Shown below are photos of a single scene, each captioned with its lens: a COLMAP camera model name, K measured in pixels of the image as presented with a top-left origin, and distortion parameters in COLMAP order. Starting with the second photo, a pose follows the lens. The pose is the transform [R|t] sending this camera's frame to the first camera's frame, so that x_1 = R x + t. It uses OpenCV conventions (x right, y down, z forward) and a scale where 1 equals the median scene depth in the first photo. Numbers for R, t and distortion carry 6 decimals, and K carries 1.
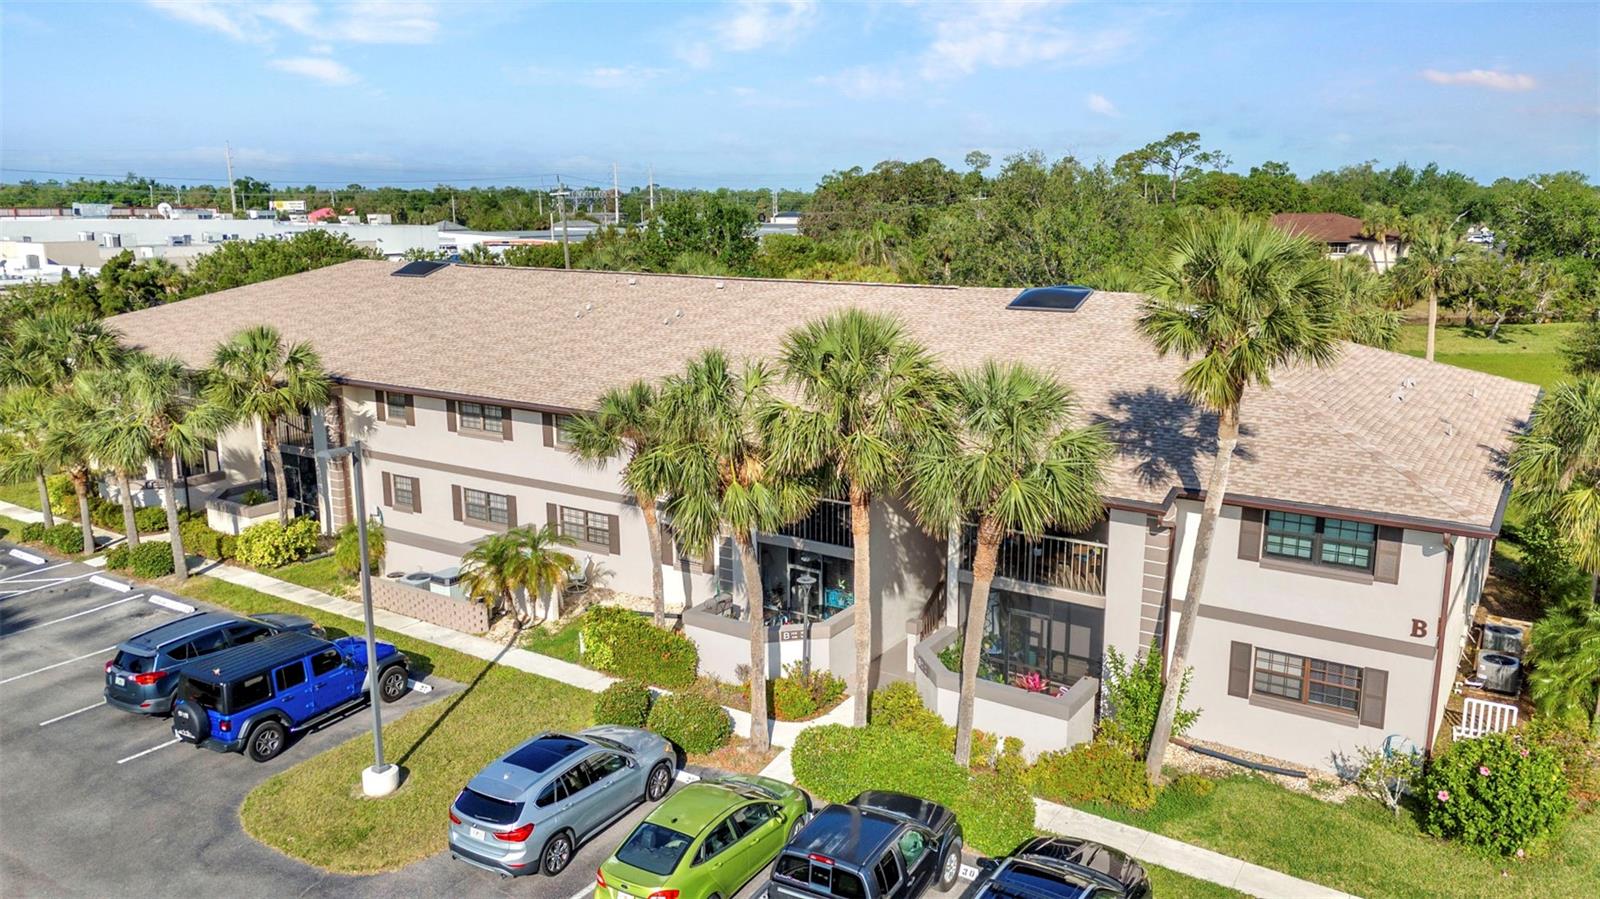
lens RADIAL K [[1172.2, 0, 797.6], [0, 1172.2, 450.6], [0, 0, 1]] dist [0.070435, -0.062506]
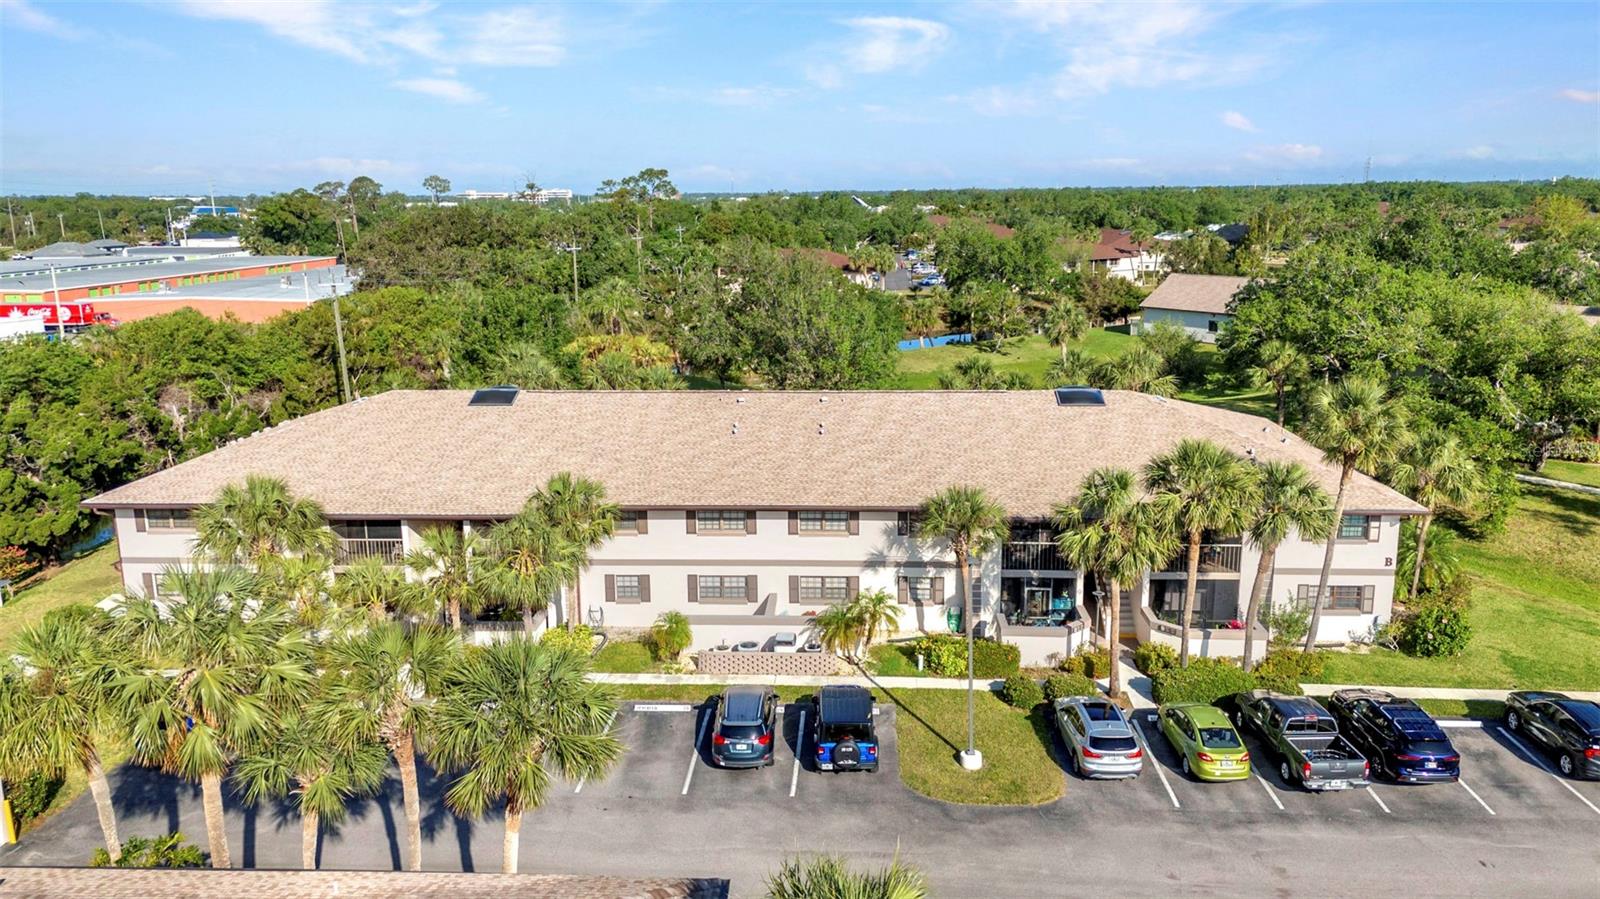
lens RADIAL K [[1172.2, 0, 795.8], [0, 1172.2, 445.6], [0, 0, 1]] dist [0.070435, -0.062506]
pose [[0.863552, -0.111764, 0.491719, -0.954030], [0.113482, 0.993188, 0.026448, -0.156342], [-0.491325, 0.032962, 0.870352, -0.208457]]
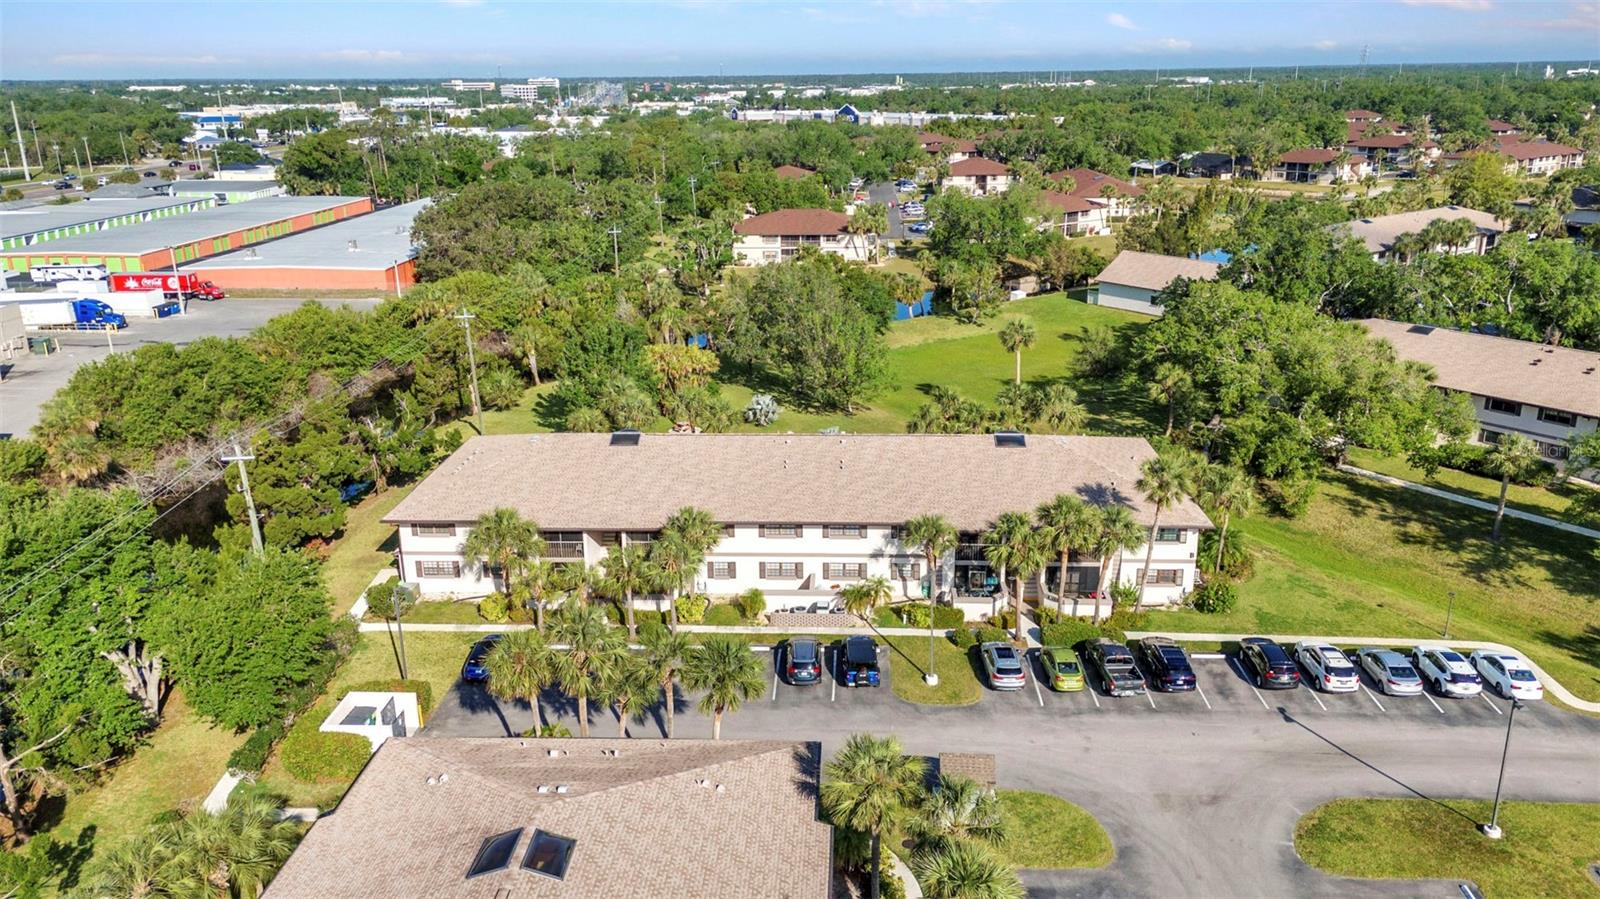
lens RADIAL K [[1172.2, 0, 790.4], [0, 1172.2, 448.7], [0, 0, 1]] dist [0.070435, -0.062506]
pose [[0.861364, -0.162825, 0.481186, -1.417594], [0.117625, 0.985425, 0.122891, -0.486523], [-0.494182, -0.049255, 0.867962, -0.933474]]
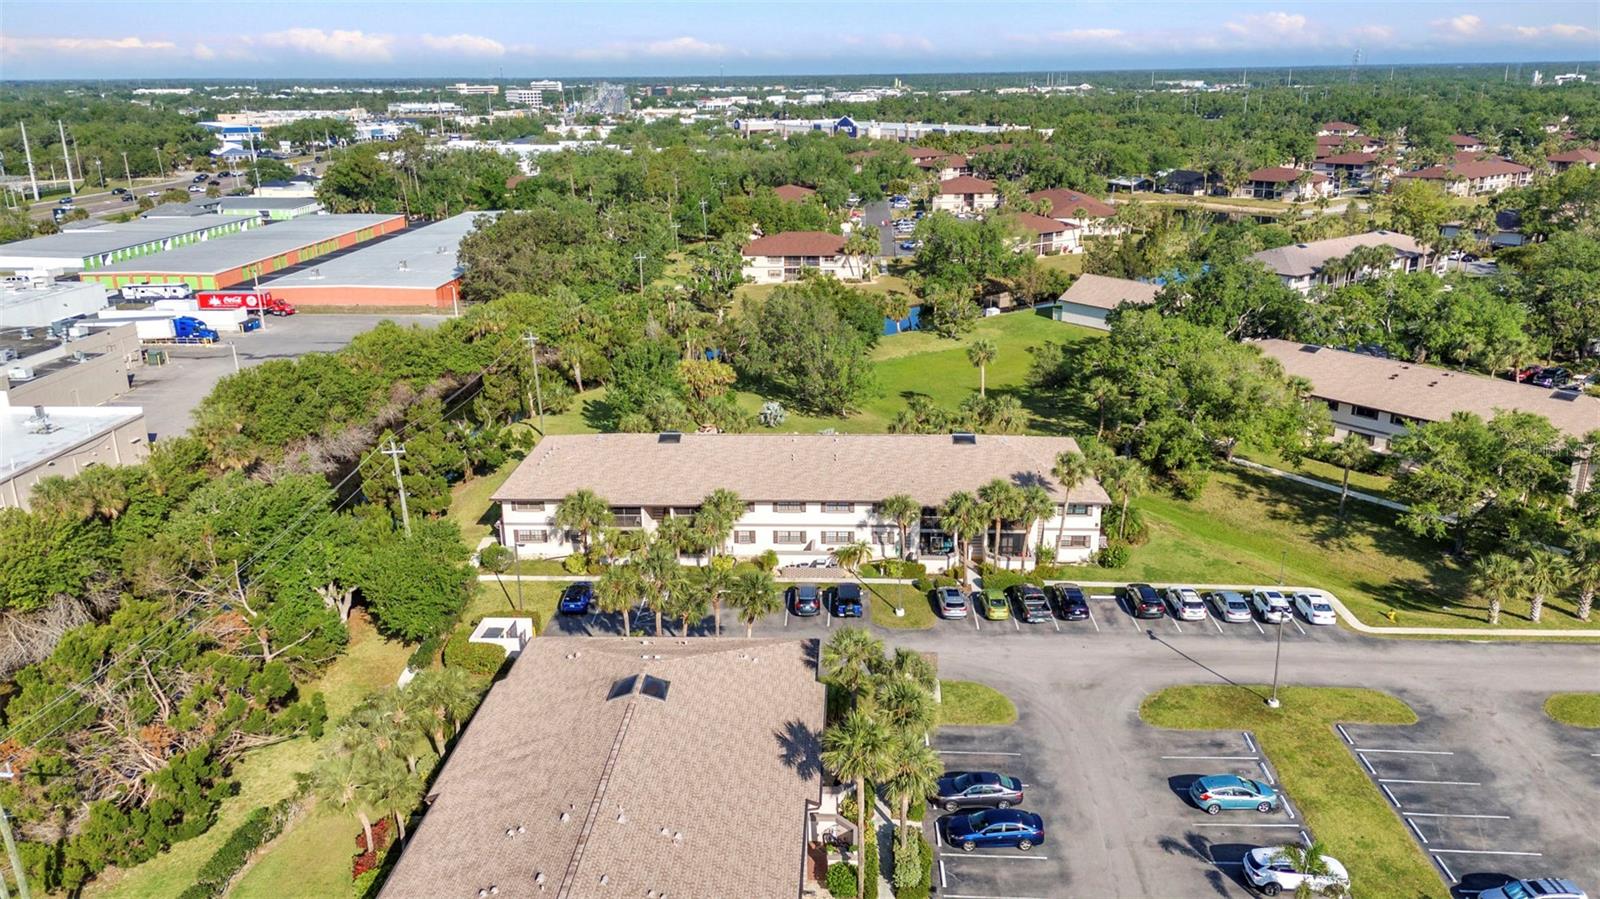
lens RADIAL K [[1172.2, 0, 784.9], [0, 1172.2, 452.0], [0, 0, 1]] dist [0.070435, -0.062506]
pose [[0.863400, -0.164012, 0.477117, -1.813891], [0.117595, 0.985059, 0.125816, -0.578262], [-0.490624, -0.052523, 0.869787, -1.607703]]
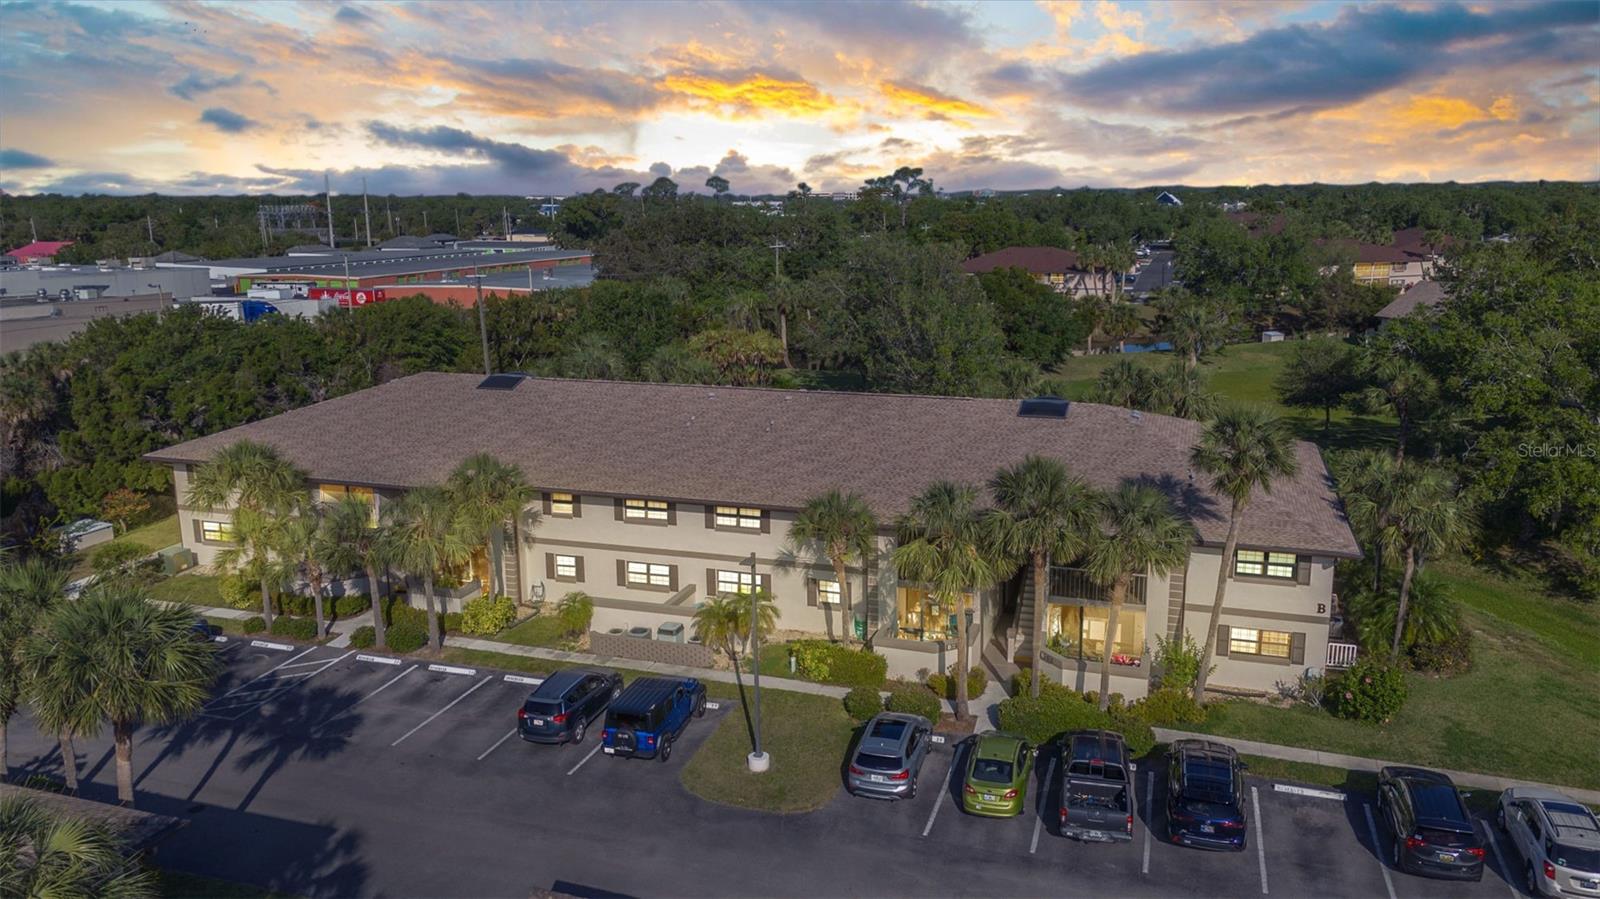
lens RADIAL K [[1172.2, 0, 796.3], [0, 1172.2, 448.3], [0, 0, 1]] dist [0.070435, -0.062506]
pose [[0.967333, -0.060059, 0.246291, -0.493936], [0.060074, 0.998166, 0.007463, -0.113129], [-0.246287, 0.007577, 0.969167, -0.409861]]
